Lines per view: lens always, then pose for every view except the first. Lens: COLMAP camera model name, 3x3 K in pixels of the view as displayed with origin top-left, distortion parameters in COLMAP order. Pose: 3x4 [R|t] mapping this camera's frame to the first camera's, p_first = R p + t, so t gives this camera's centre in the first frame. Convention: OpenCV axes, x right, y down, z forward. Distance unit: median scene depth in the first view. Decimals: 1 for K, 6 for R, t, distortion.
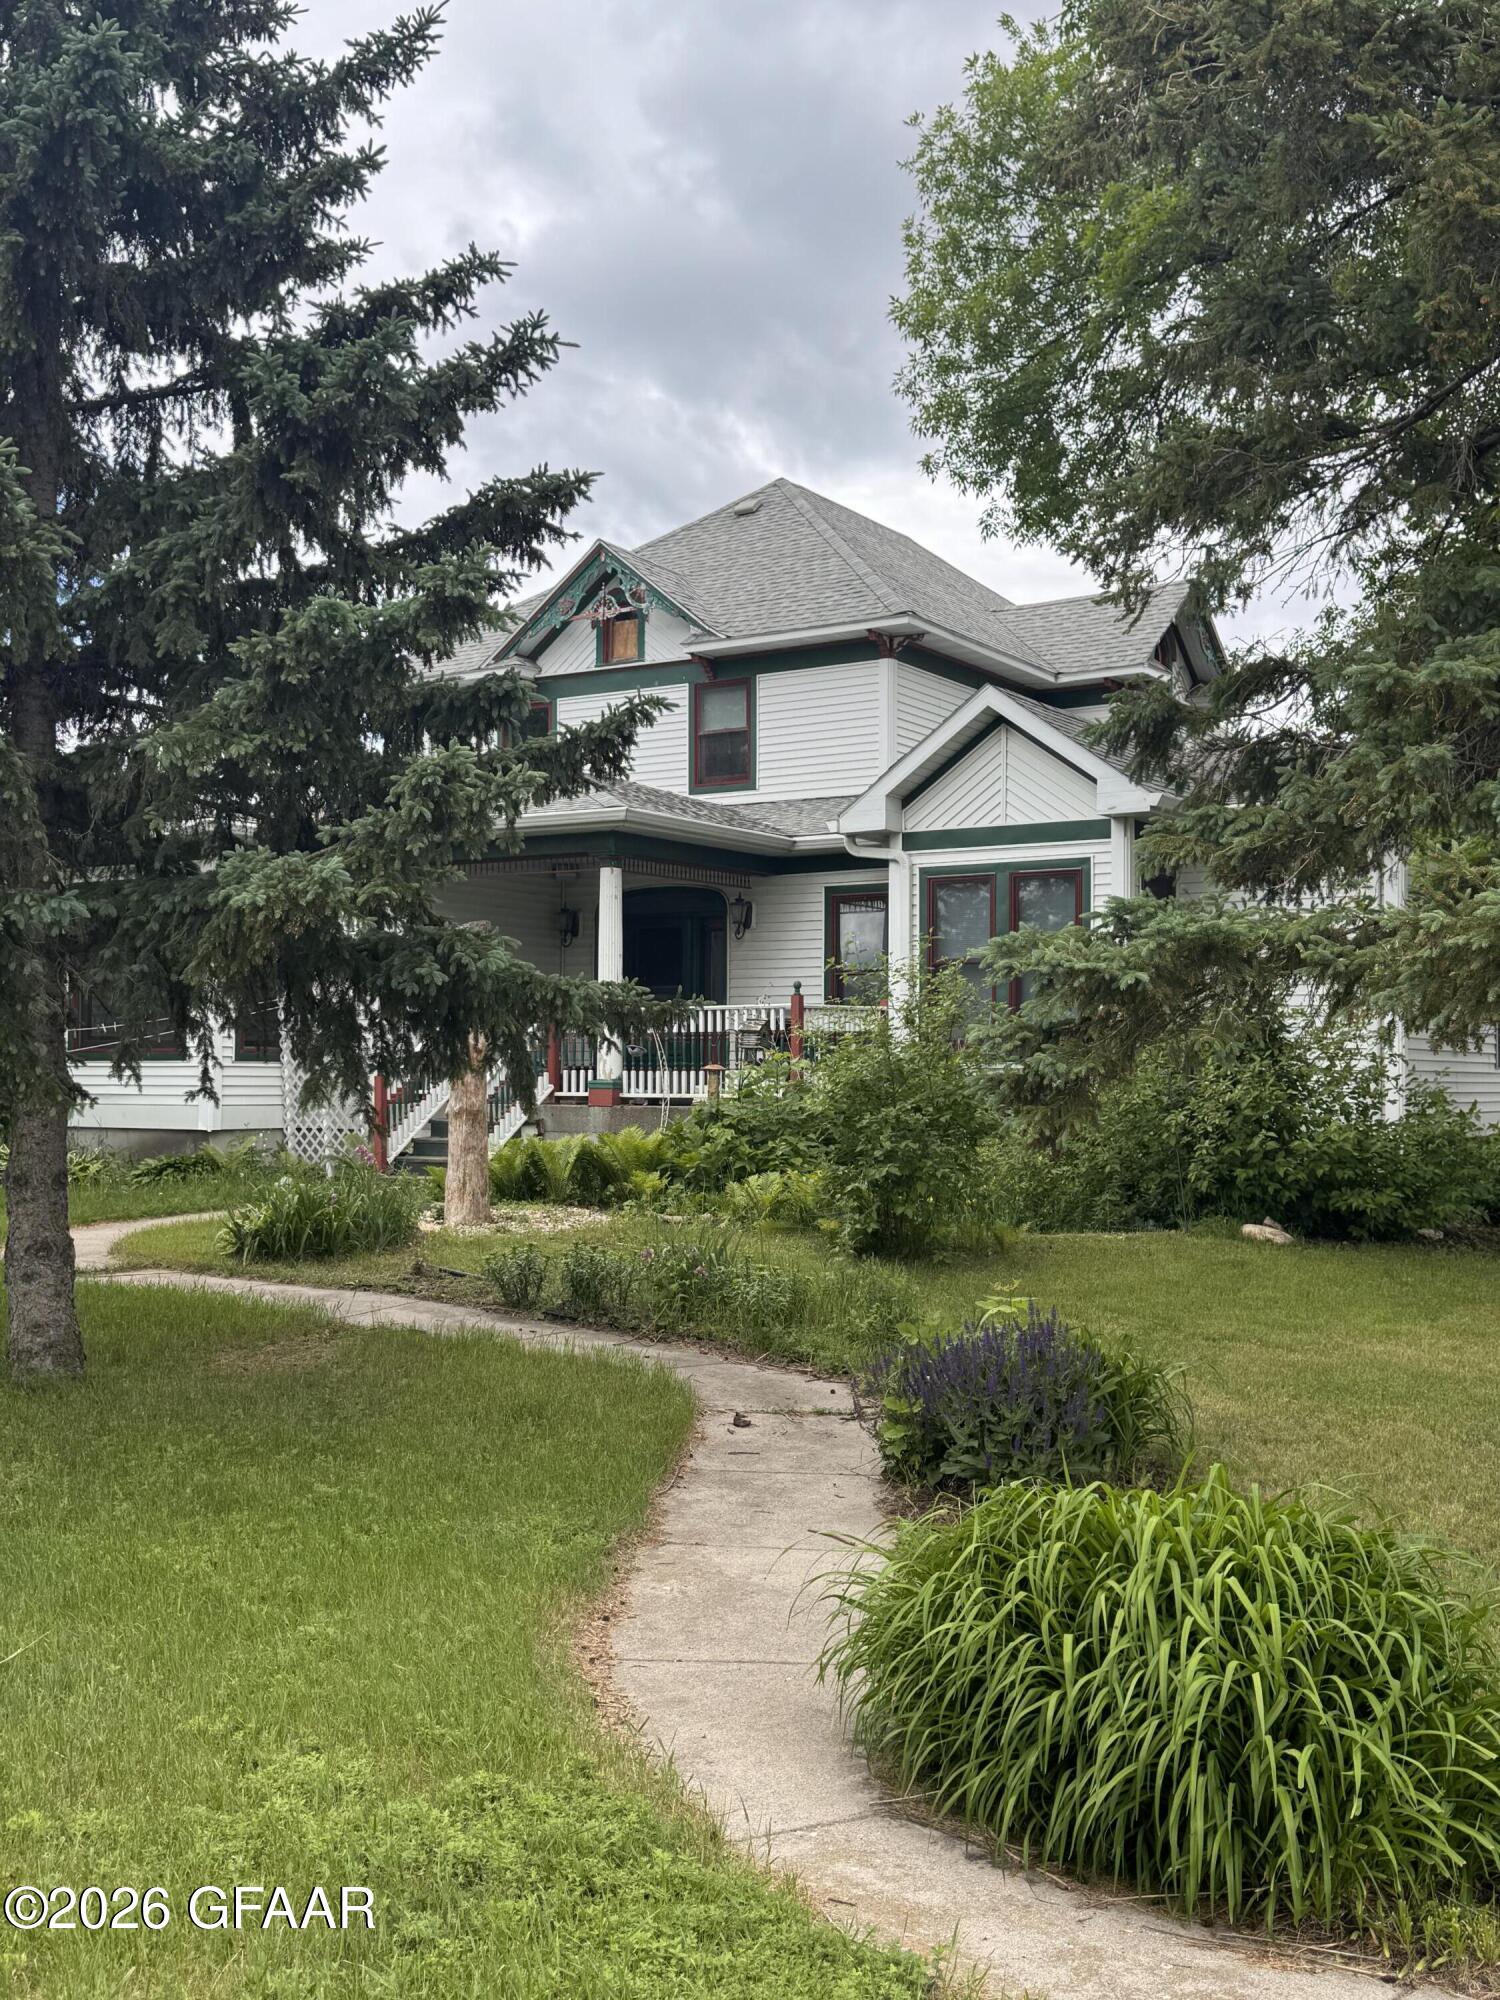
lens RADIAL K [[2141.6, 0, 750.0], [0, 2141.6, 1000.0], [0, 0, 1]] dist [0.014286, 0.003502]
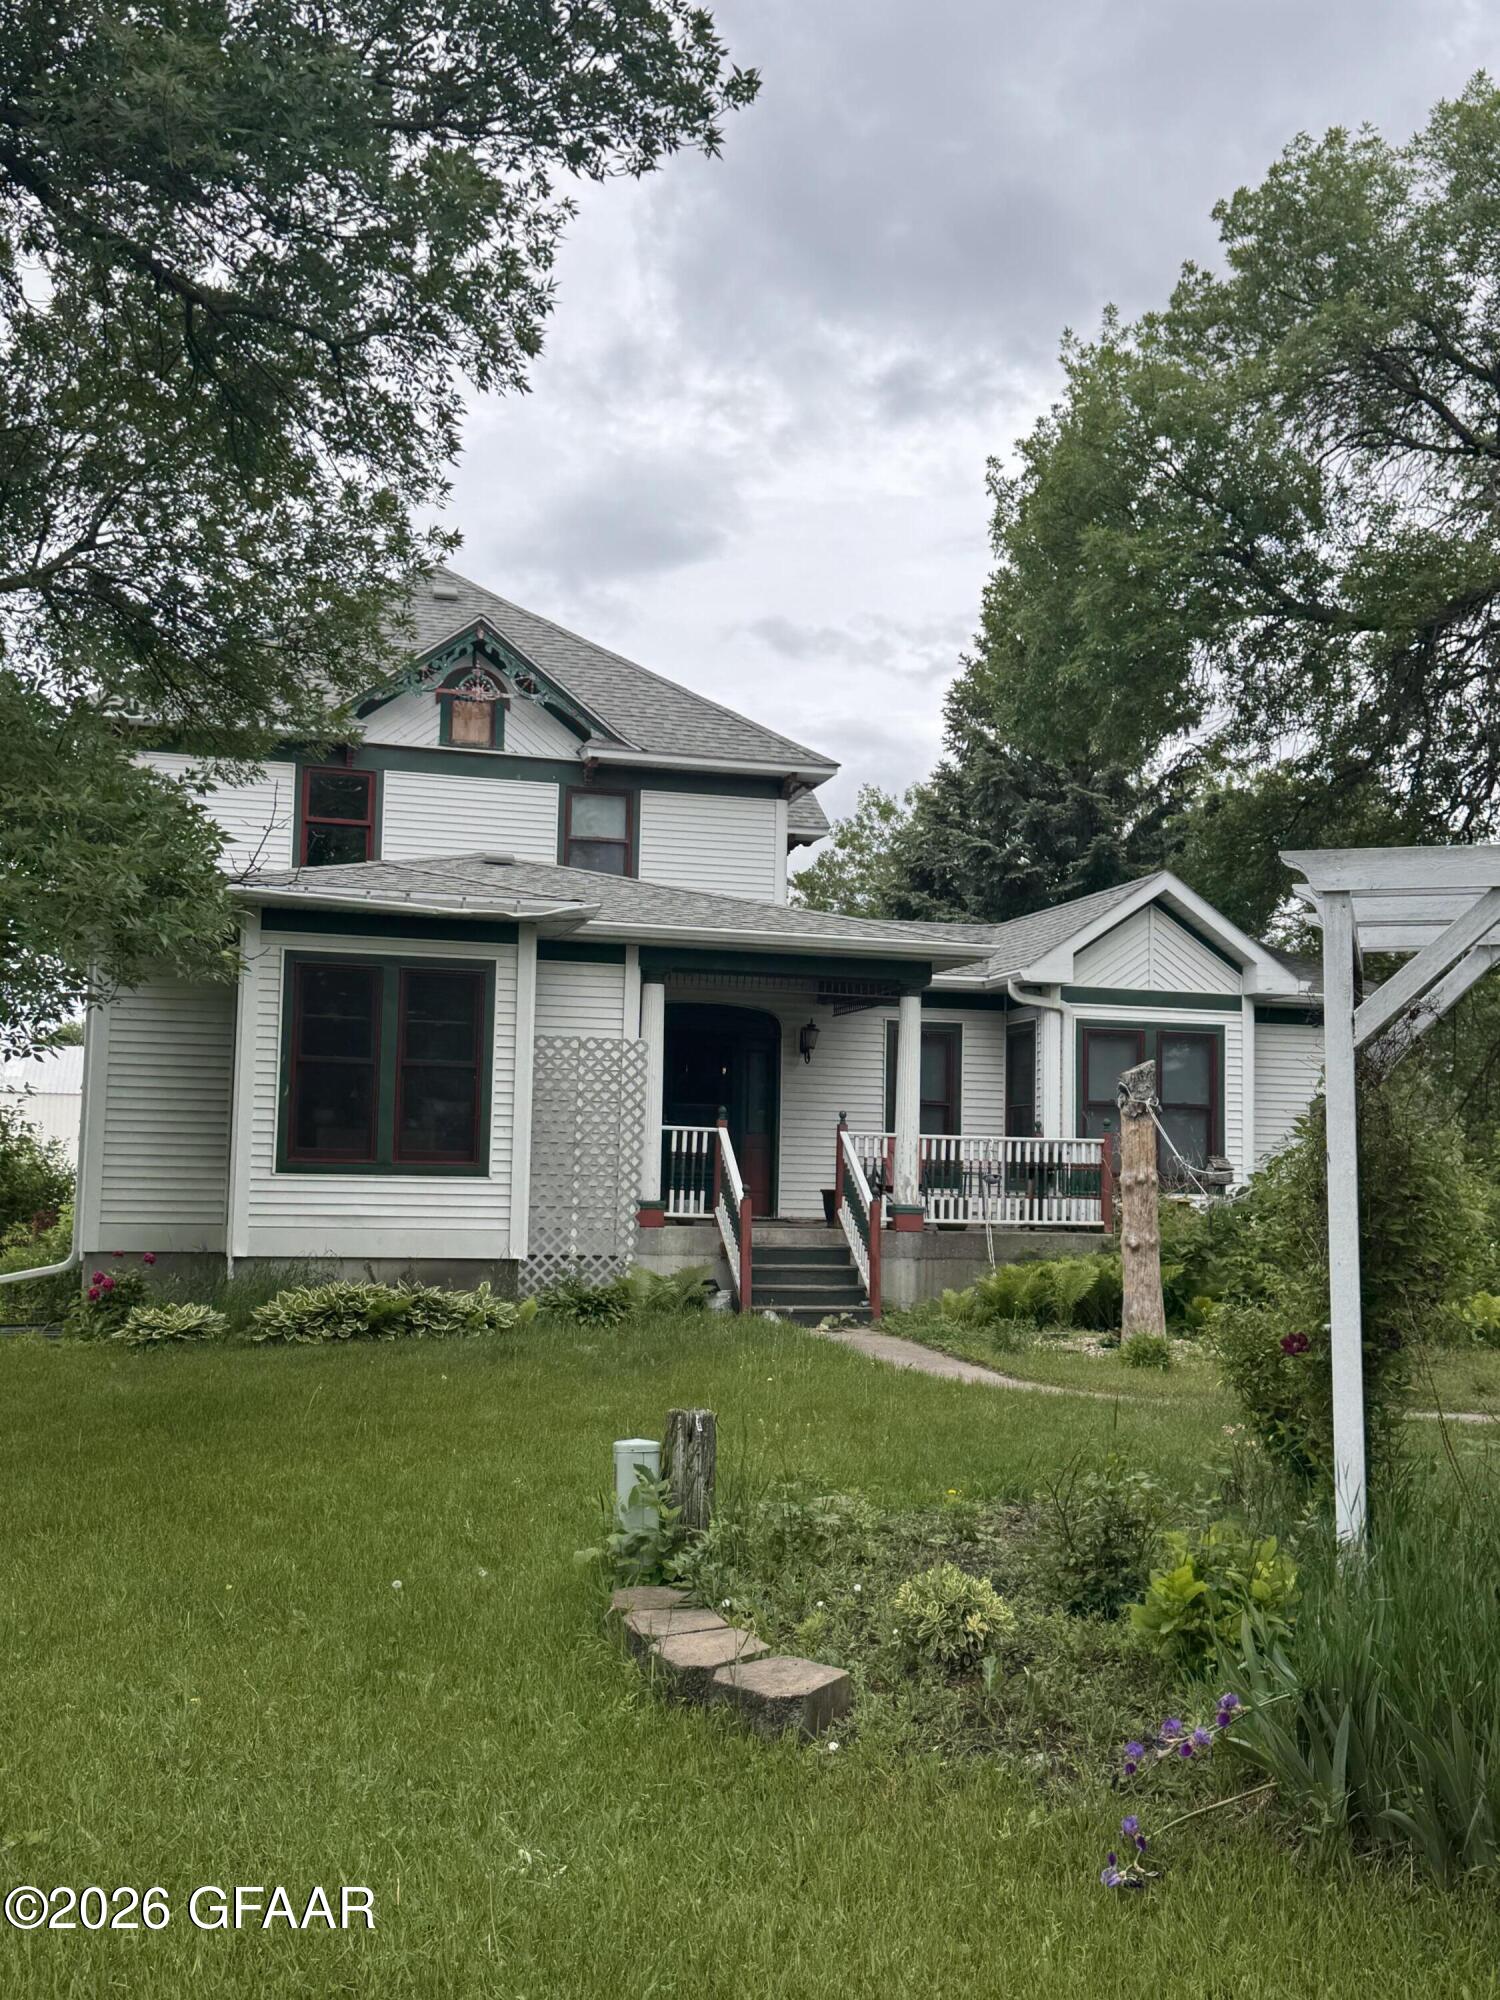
lens RADIAL K [[2141.6, 0, 750.0], [0, 2141.6, 1000.0], [0, 0, 1]] dist [0.014286, 0.003502]
pose [[0.670728, 0.072773, 0.738125, -0.683045], [-0.049295, 0.997348, -0.053536, -0.002057], [-0.740064, -0.000478, 0.672536, 0.283989]]
